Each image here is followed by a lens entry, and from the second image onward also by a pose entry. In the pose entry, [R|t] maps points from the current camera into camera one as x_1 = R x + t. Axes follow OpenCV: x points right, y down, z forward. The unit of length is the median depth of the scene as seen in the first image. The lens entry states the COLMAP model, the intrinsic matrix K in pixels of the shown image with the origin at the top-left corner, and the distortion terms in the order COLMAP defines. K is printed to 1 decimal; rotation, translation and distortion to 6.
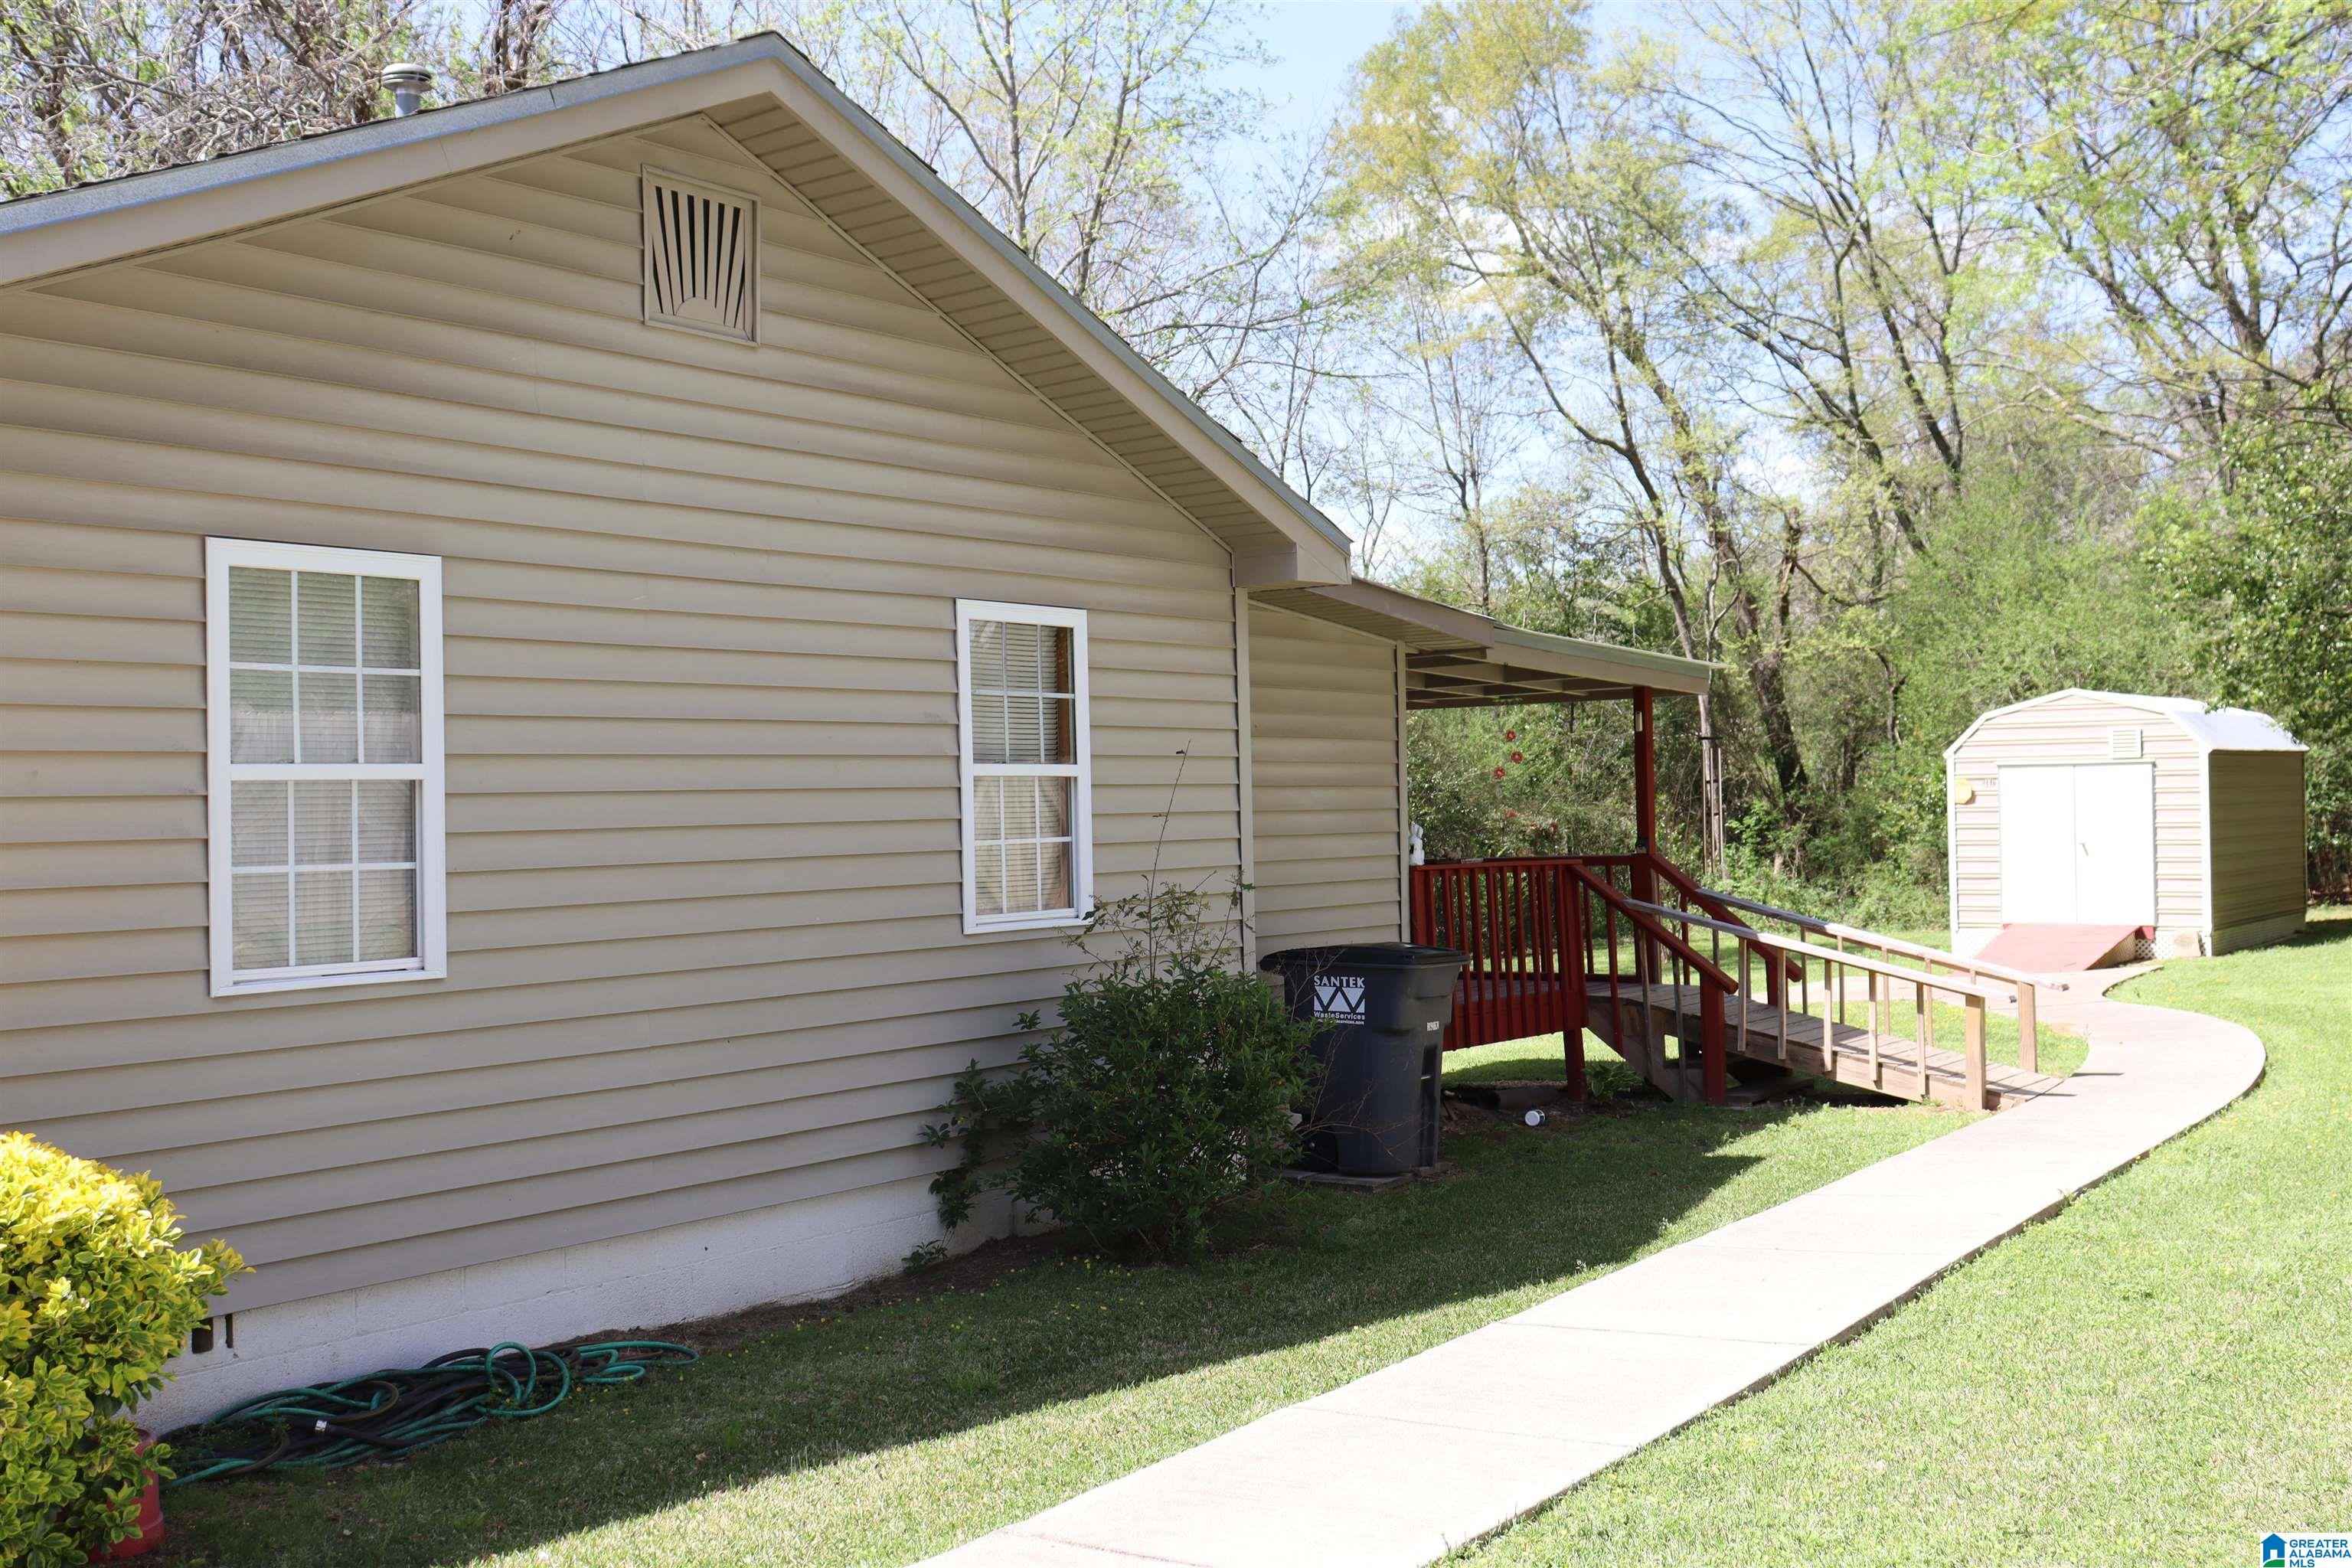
lens RADIAL K [[2141.9, 0, 1176.0], [0, 2141.9, 784.0], [0, 0, 1]] dist [-0.150827, 0.149211]
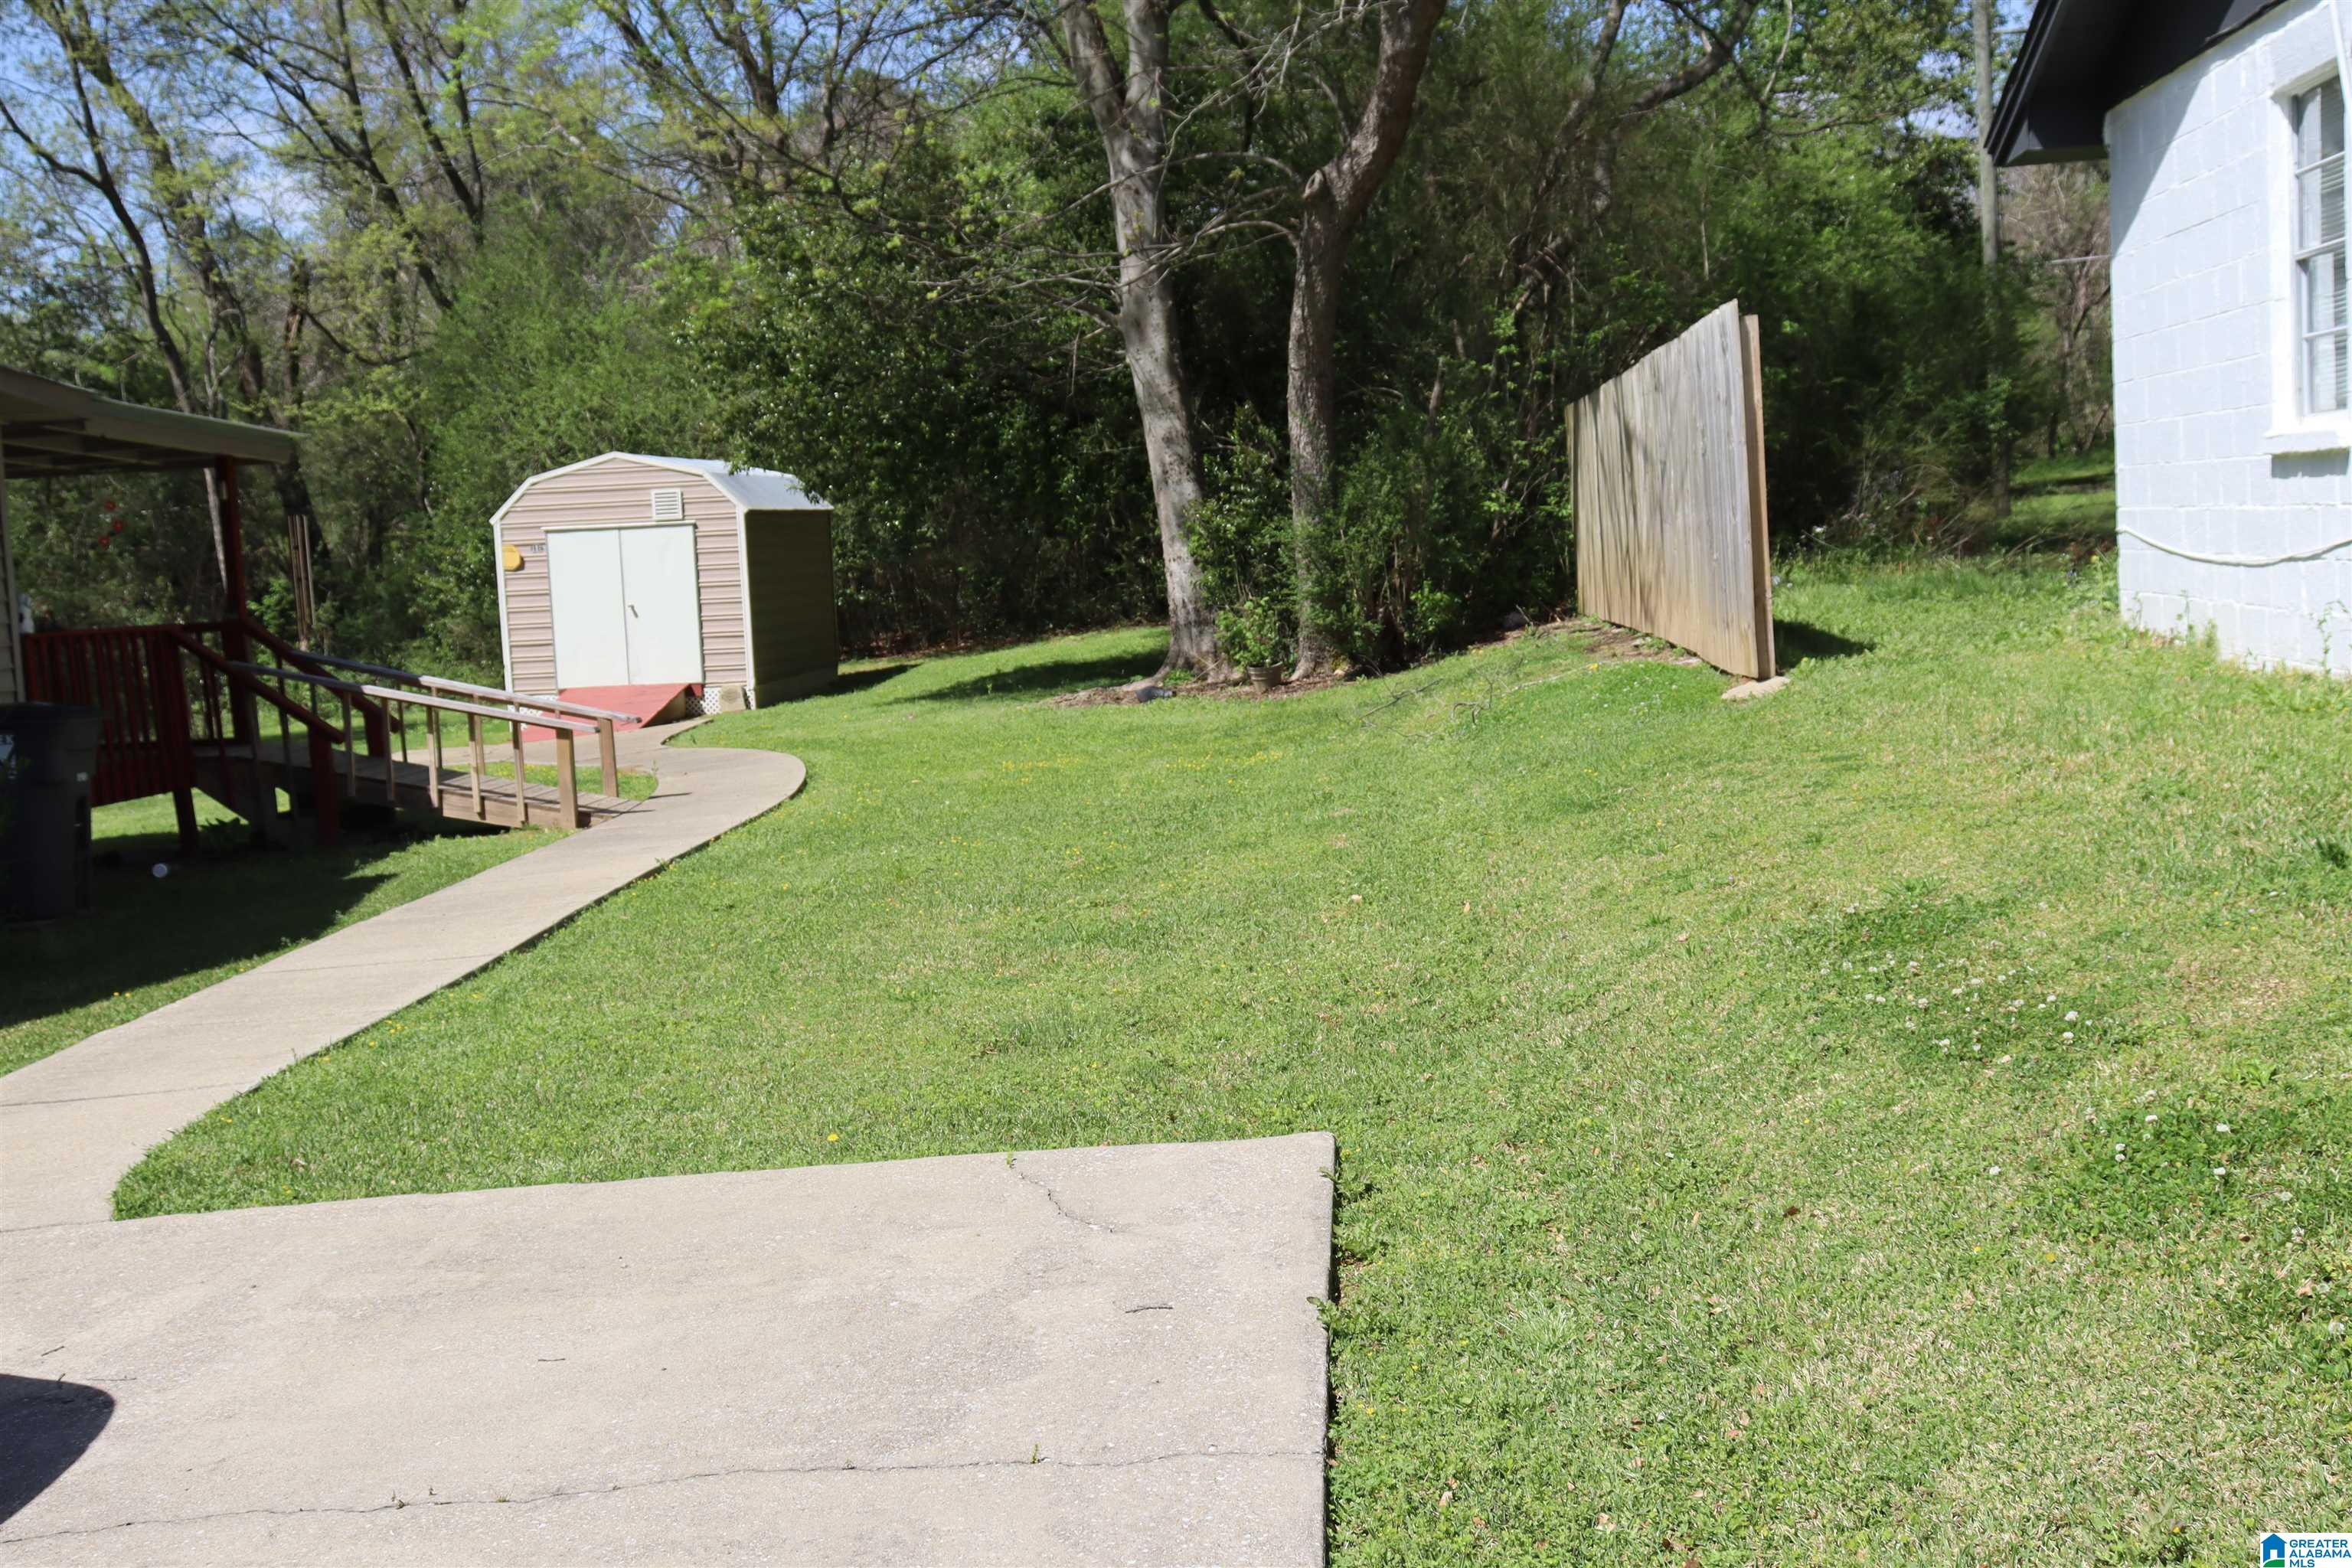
lens RADIAL K [[2909.9, 0, 1176.0], [0, 2909.9, 784.0], [0, 0, 1]] dist [0.038447, 0.022541]
pose [[0.818163, -0.074214, 0.570177, -0.142813], [0.033982, 0.996143, 0.080896, 0.007777], [-0.573982, -0.046810, 0.817529, -0.273539]]
